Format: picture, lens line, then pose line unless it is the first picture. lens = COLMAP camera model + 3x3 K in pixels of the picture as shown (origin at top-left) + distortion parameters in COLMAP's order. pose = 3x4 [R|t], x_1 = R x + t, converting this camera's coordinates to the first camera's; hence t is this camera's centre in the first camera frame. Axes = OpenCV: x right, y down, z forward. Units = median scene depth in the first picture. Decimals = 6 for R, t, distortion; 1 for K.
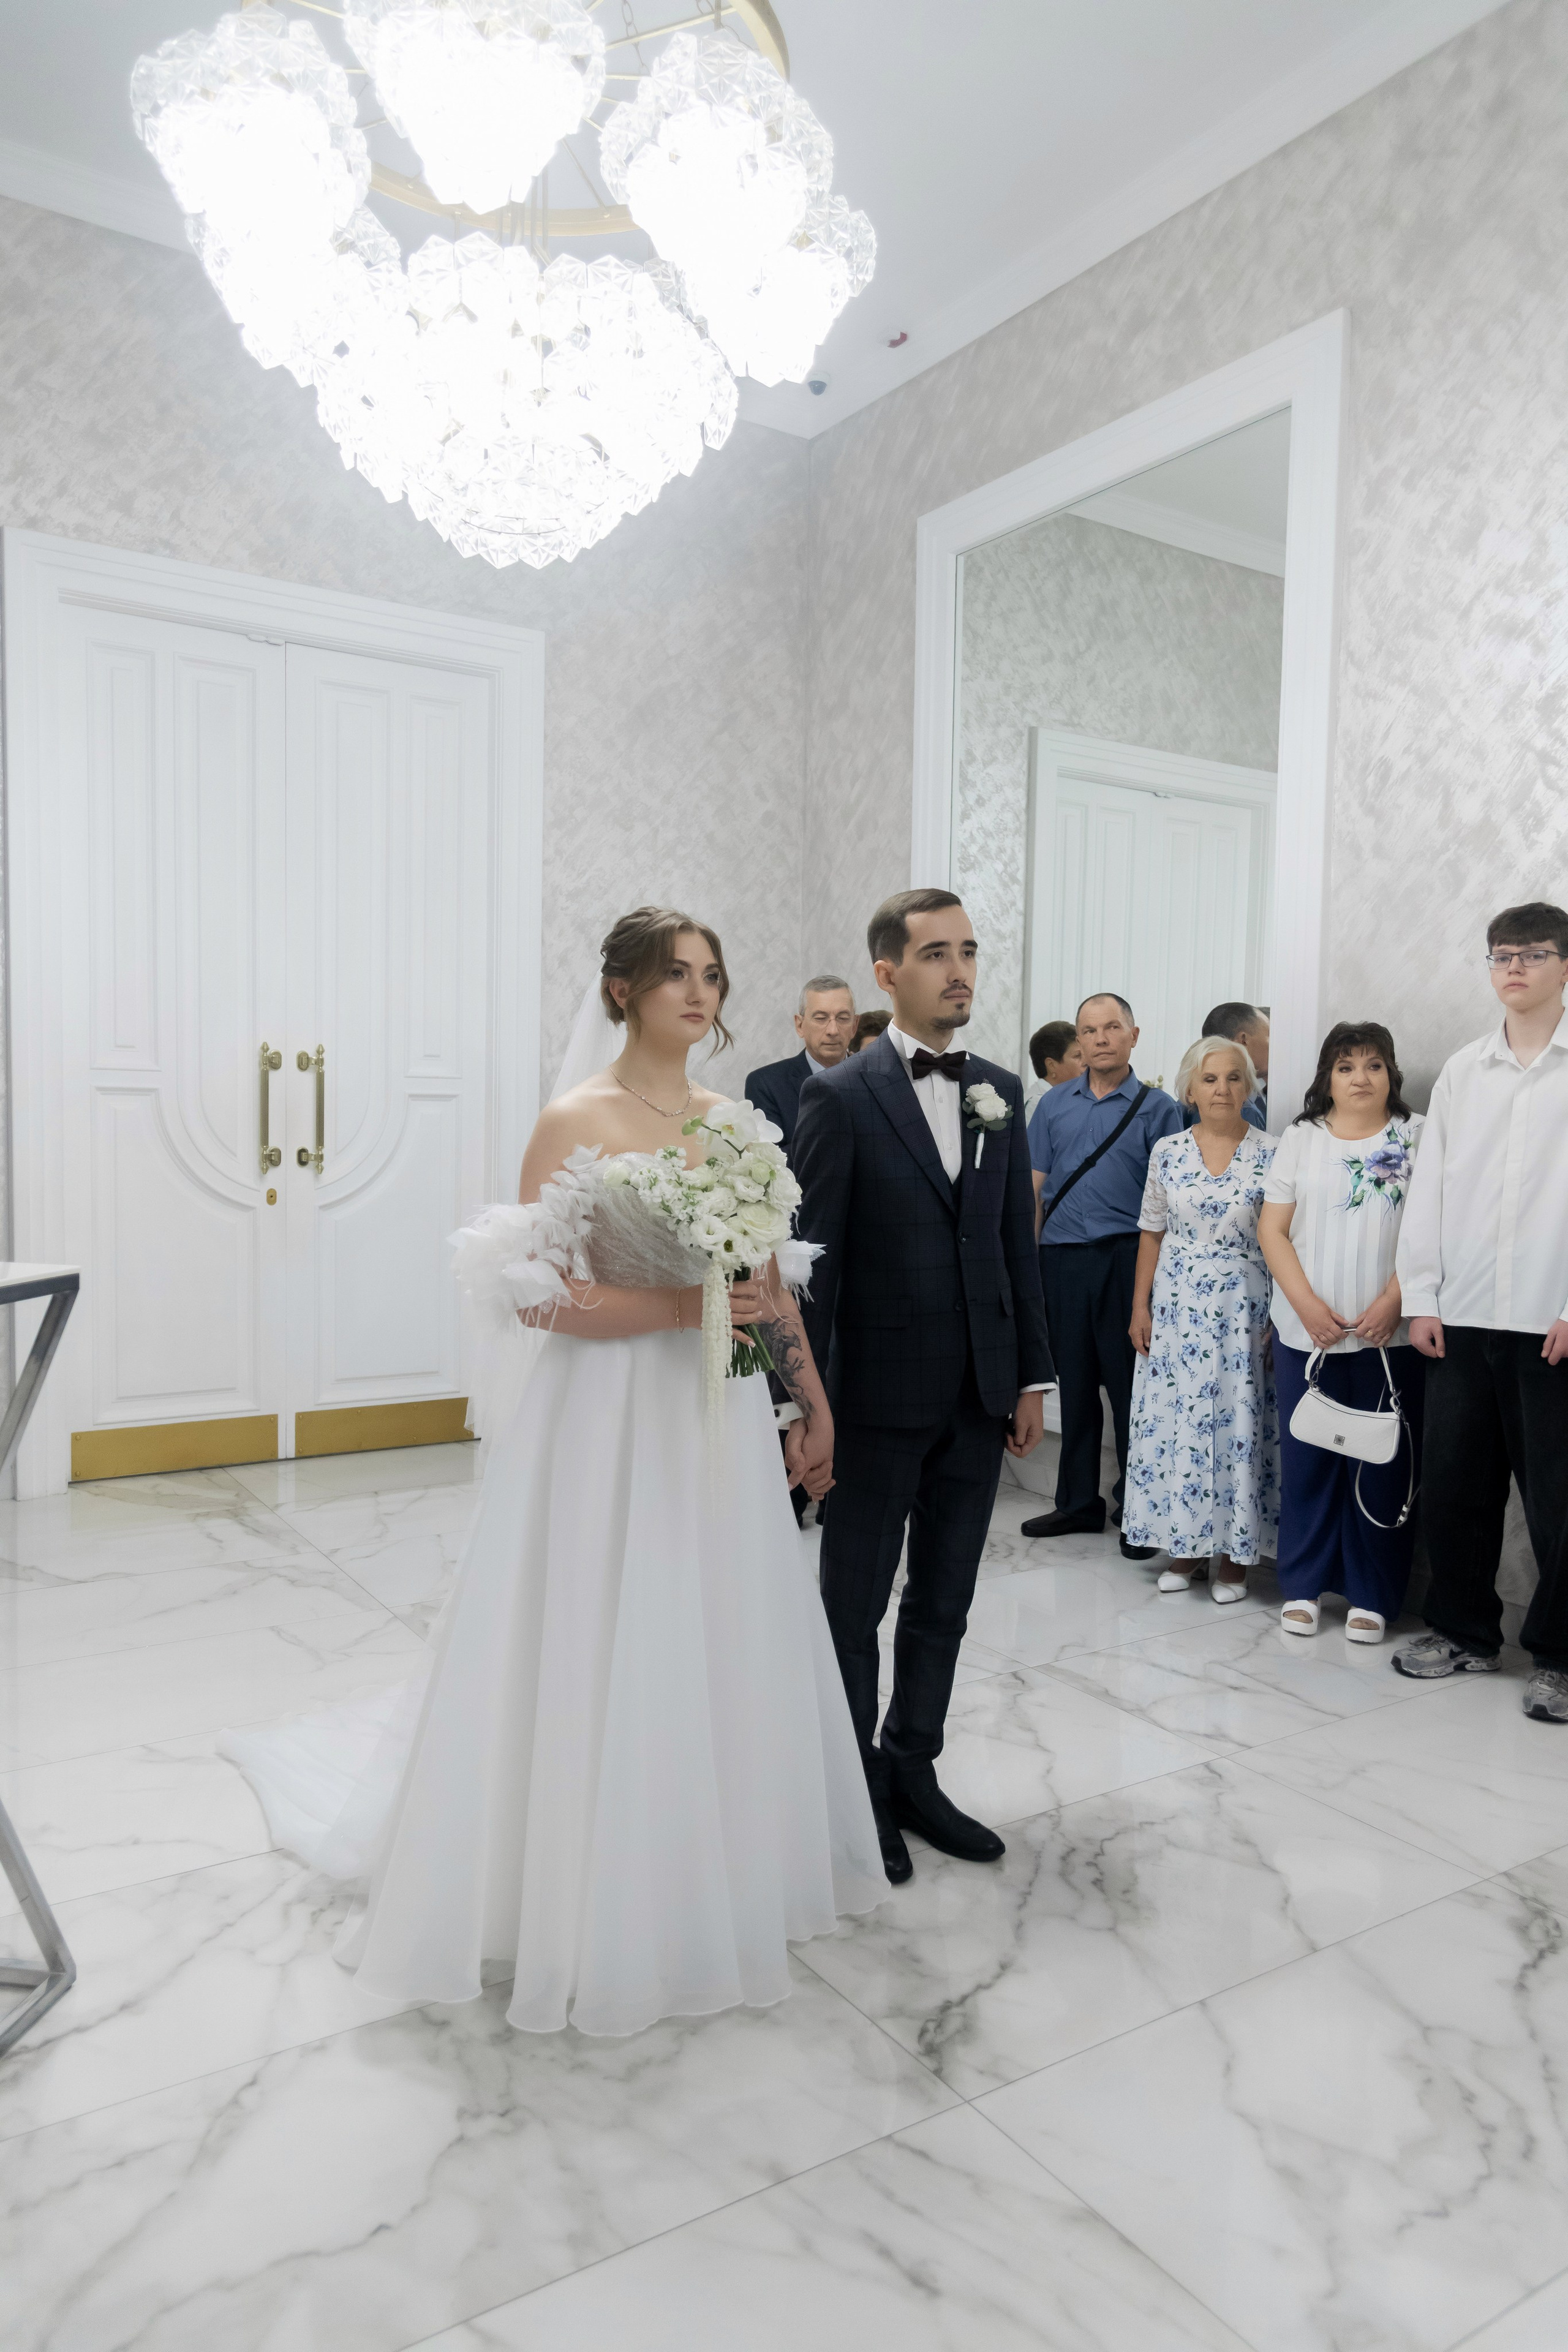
lens RADIAL K [[1549.4, 0, 726.5], [0, 1549.4, 1166.9], [0, 0, 1]] dist [-0.005190, 0.009625]
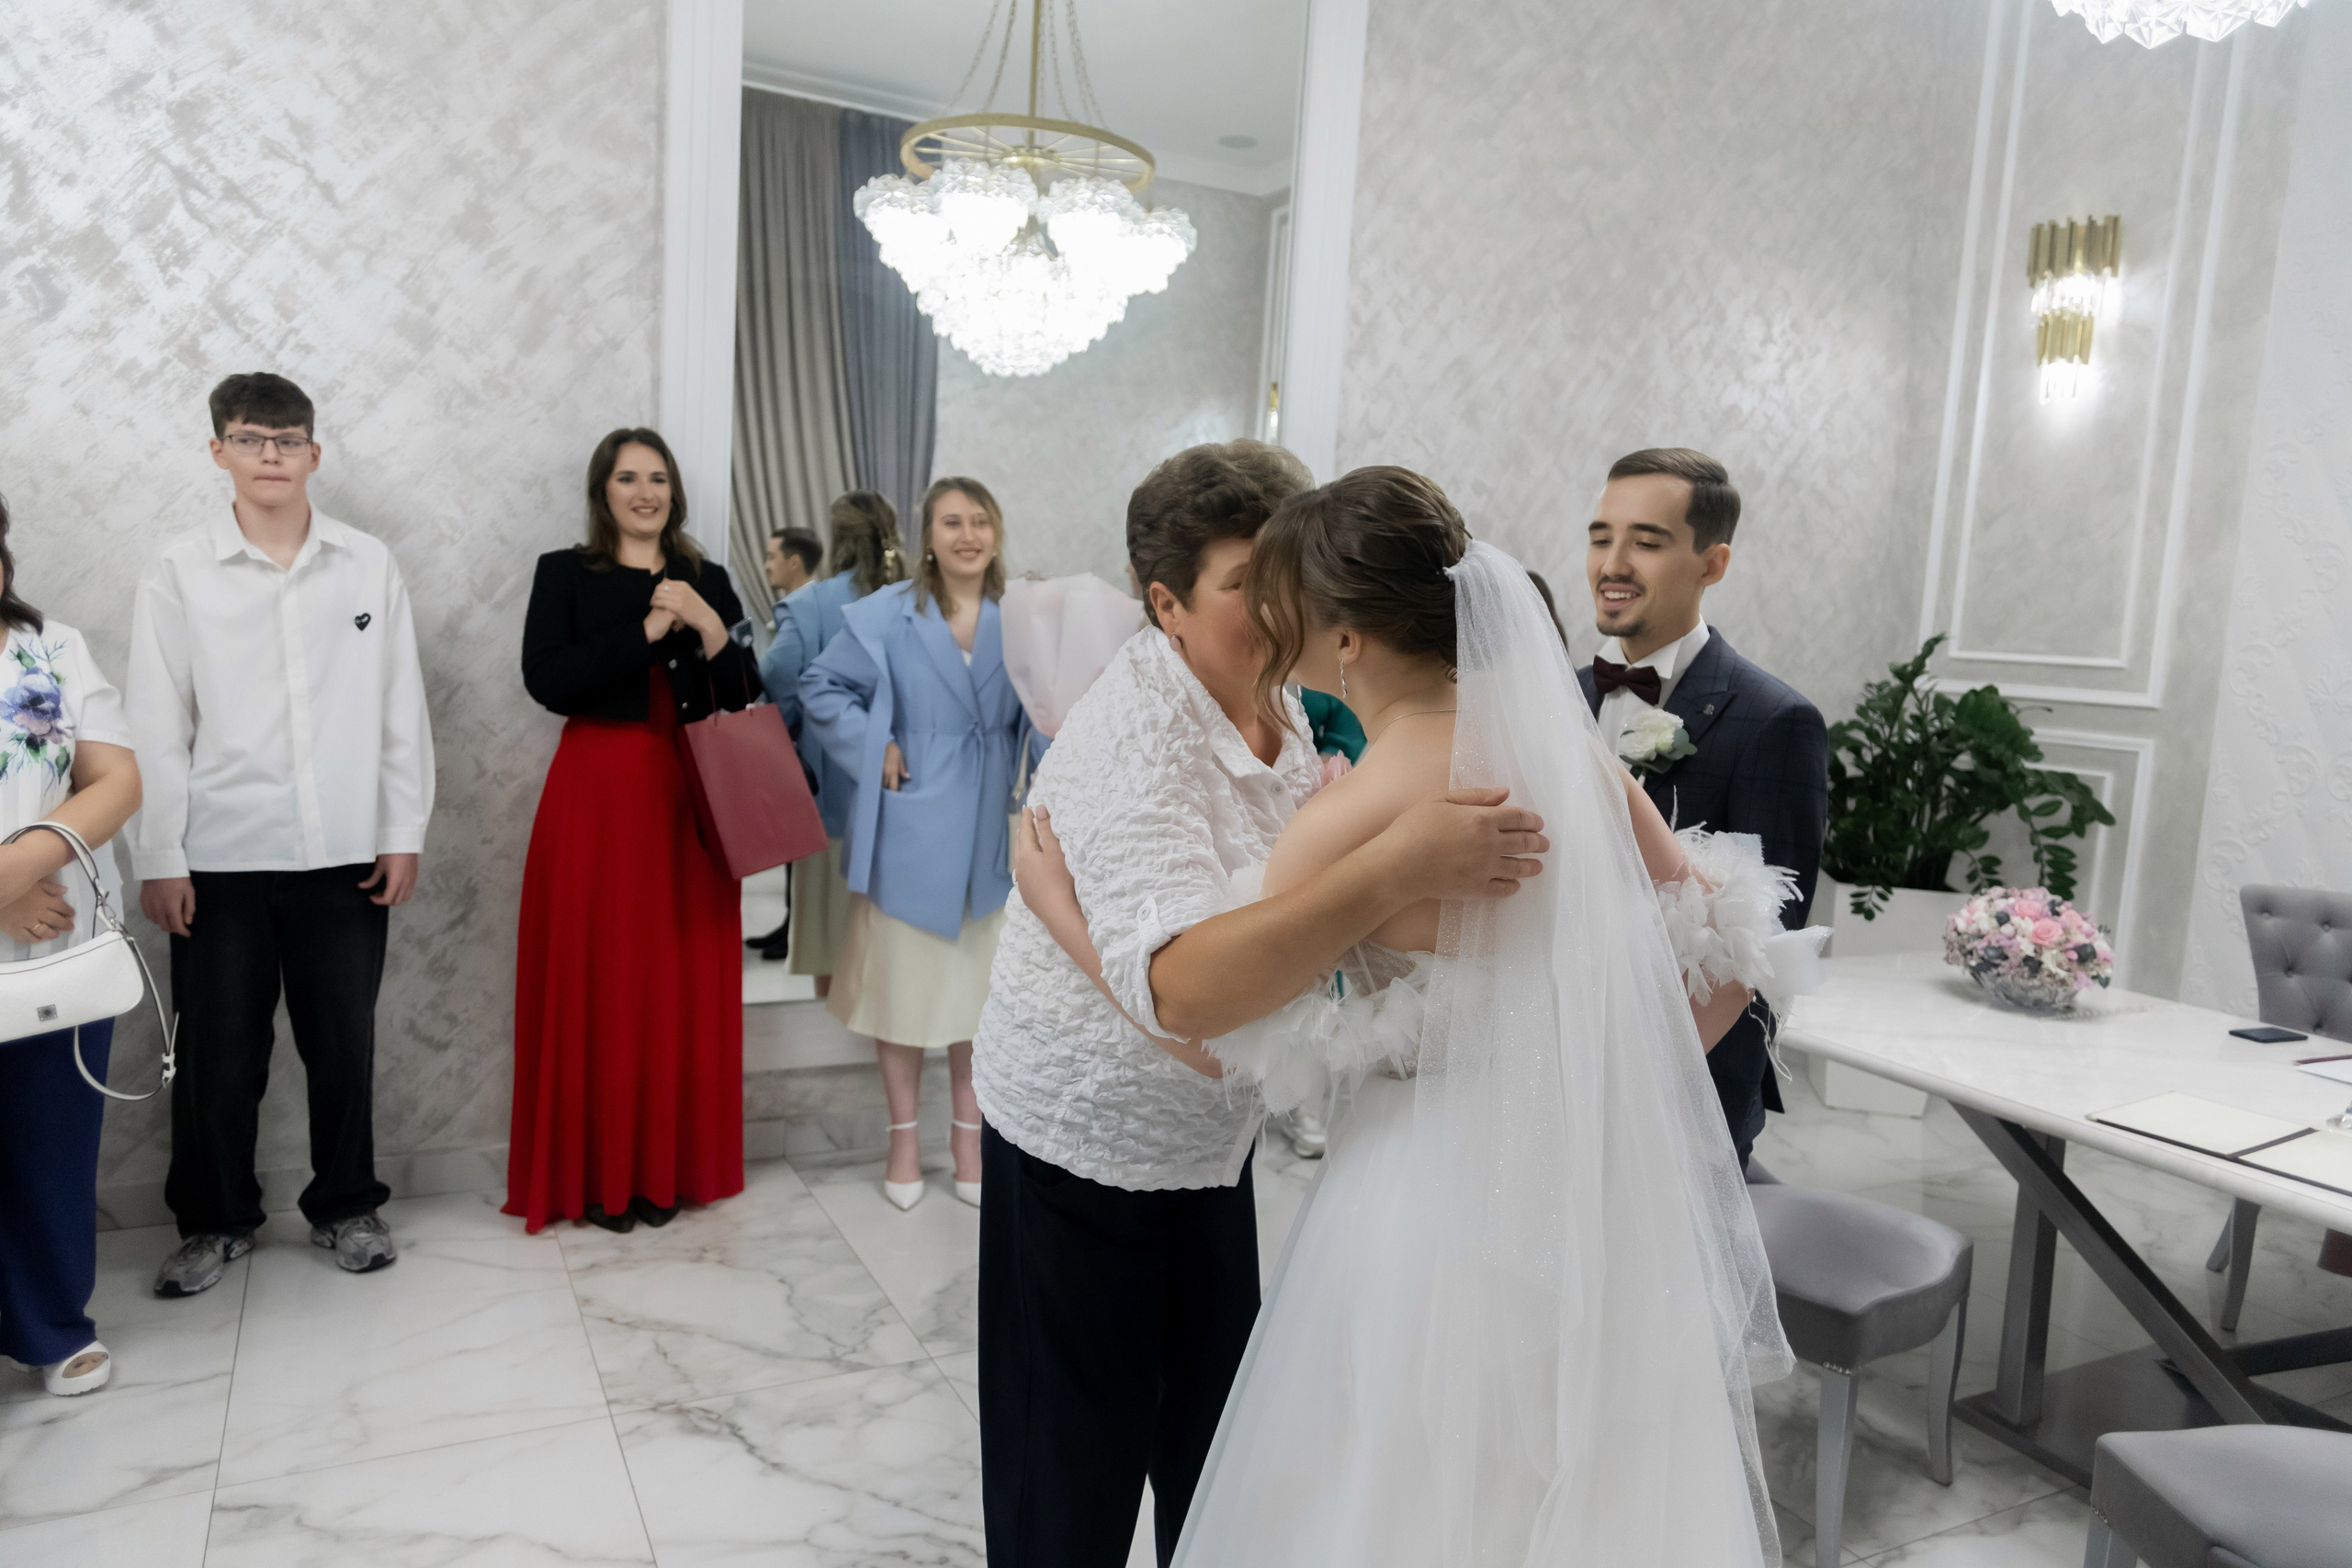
lens RADIAL K [[1549.2, 0, 1163.7], [0, 1549.2, 787.4], [0, 0, 1]] dist [-0.005190, 0.009625]
pose [[0.069474, -0.122142, 0.990078, -0.287361], [-0.020658, 0.992087, 0.123840, -0.049515], [-0.997370, -0.029057, 0.066401, 0.384943]]
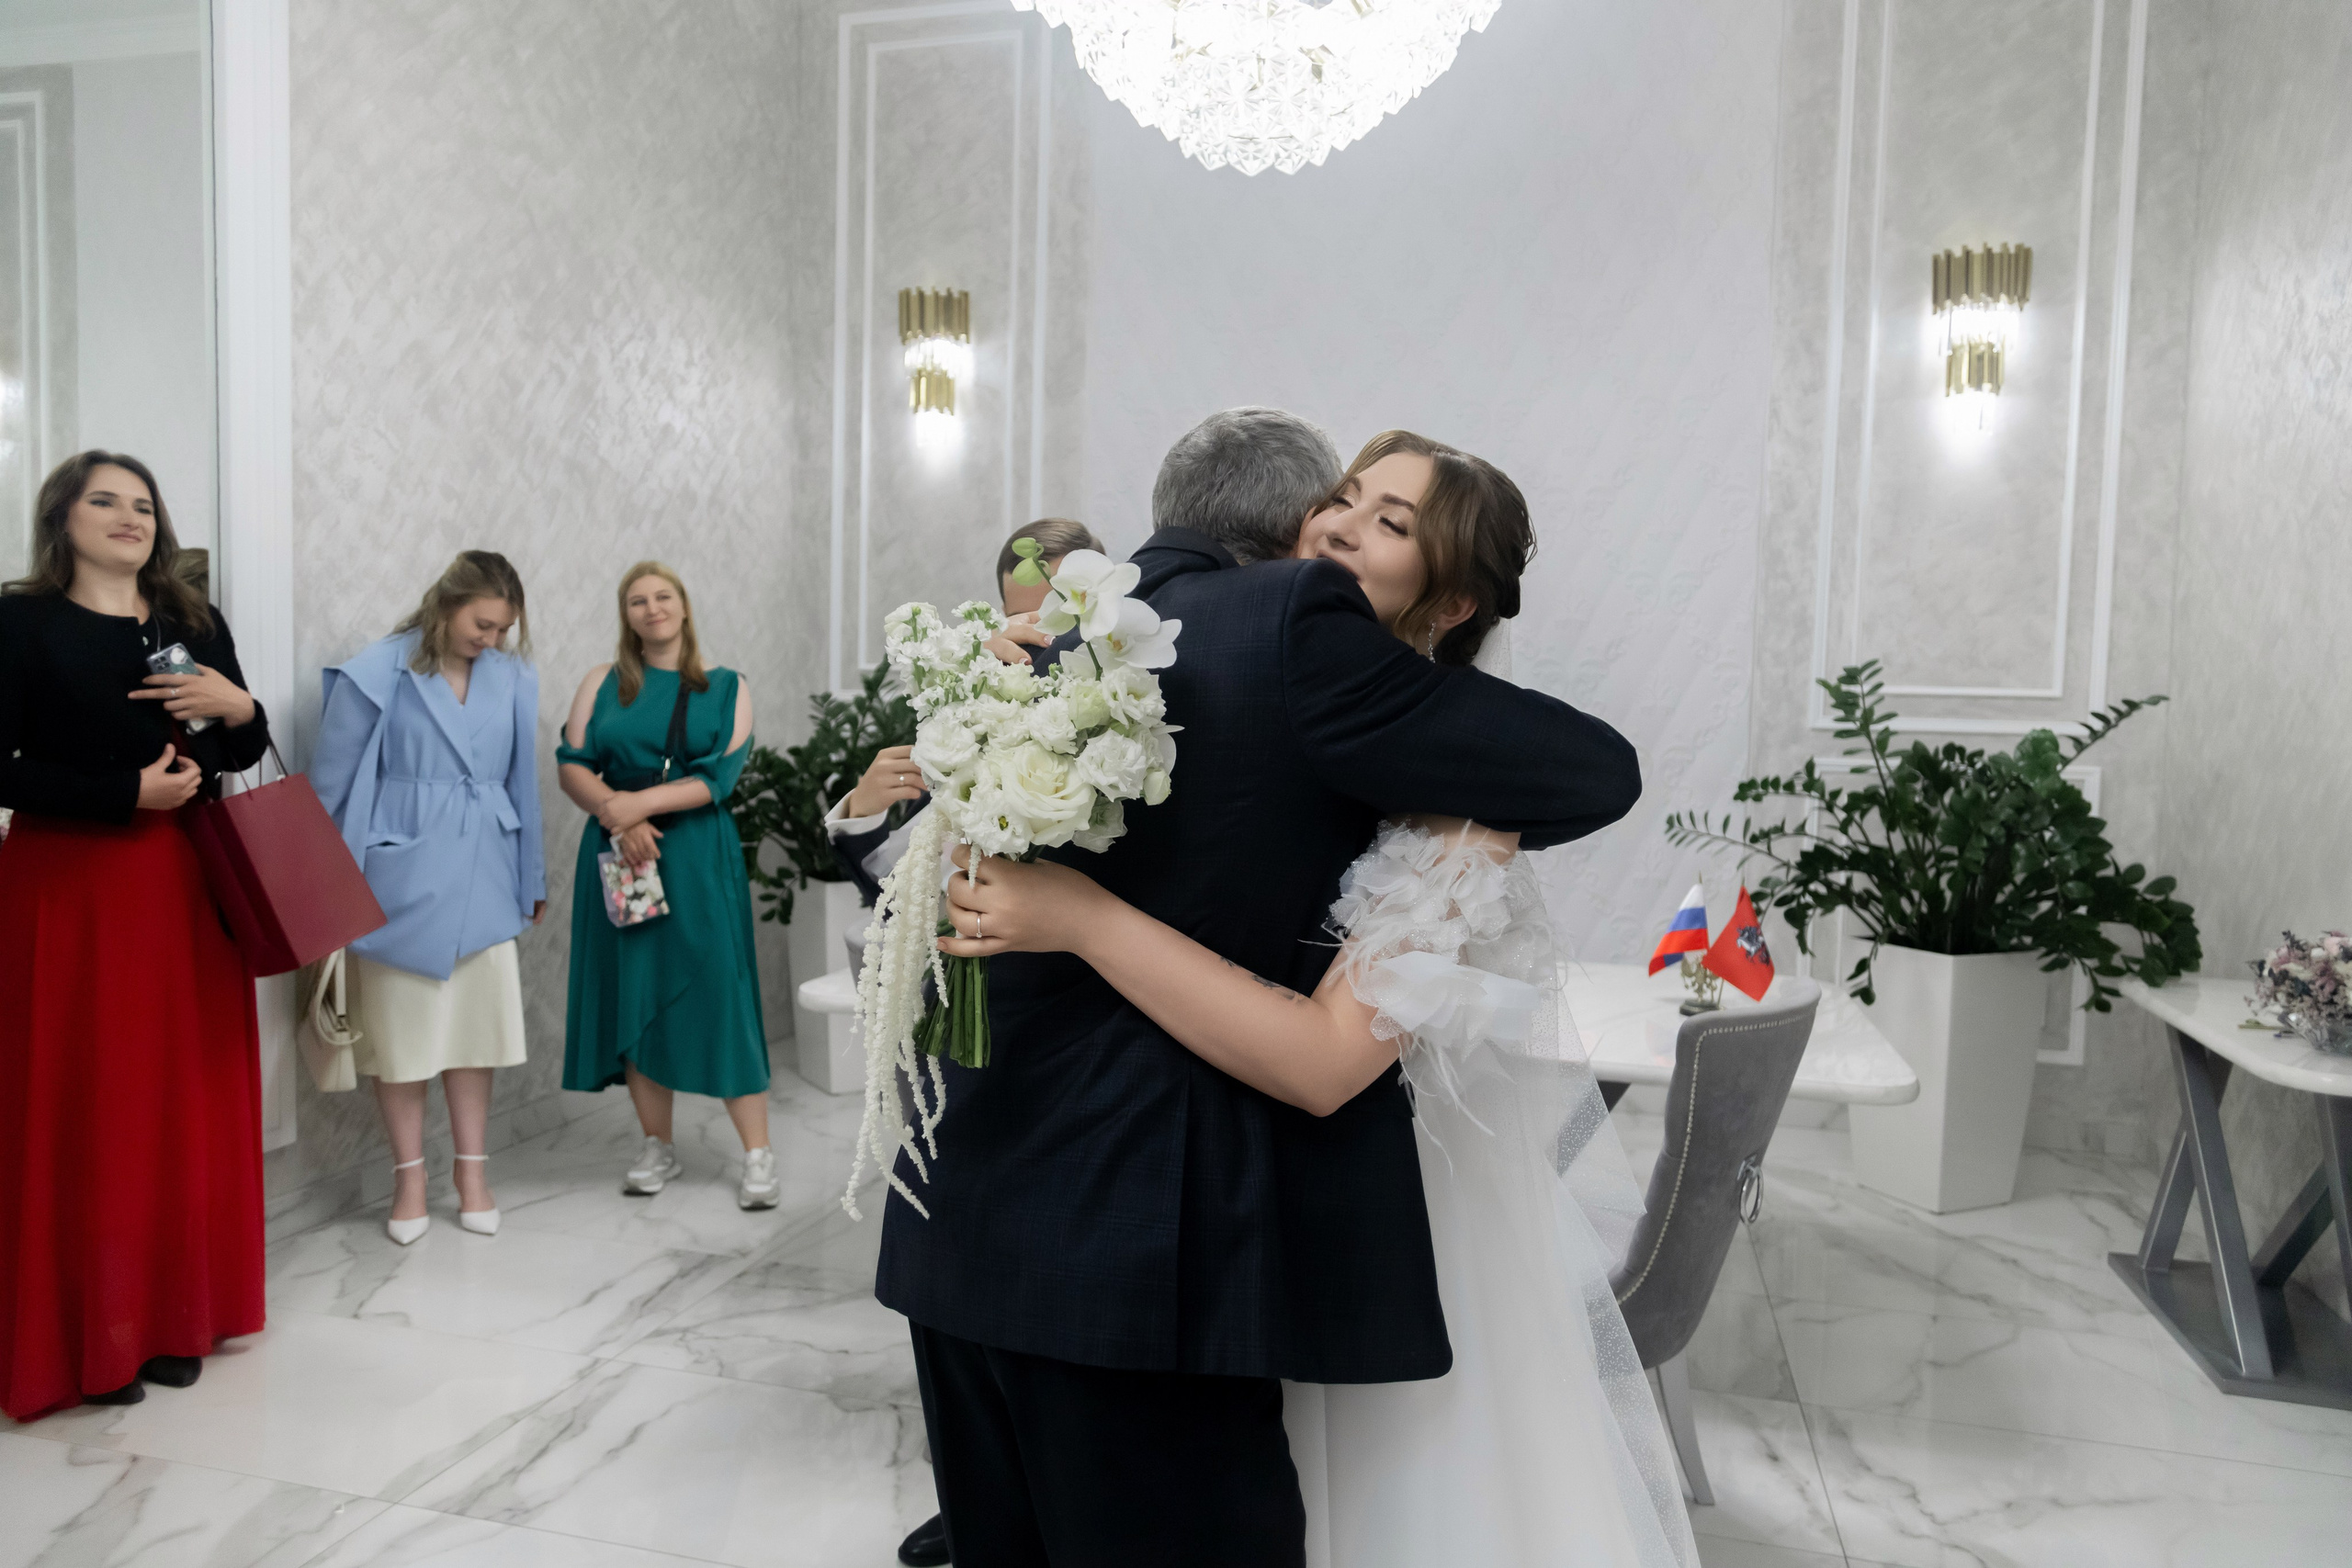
lens RADIAL K [[1549.2, 0, 1162.1], [0, 1549.2, 798.4], [0, 0, 1]] dist [-0.005190, 0.009625]
pose [[-0.683107, -0.079631, 0.725964, -0.181397], [-0.009879, 0.994954, 0.099841, -0.037559], [-0.730251, 0.061030, -0.680447, 0.603776]]
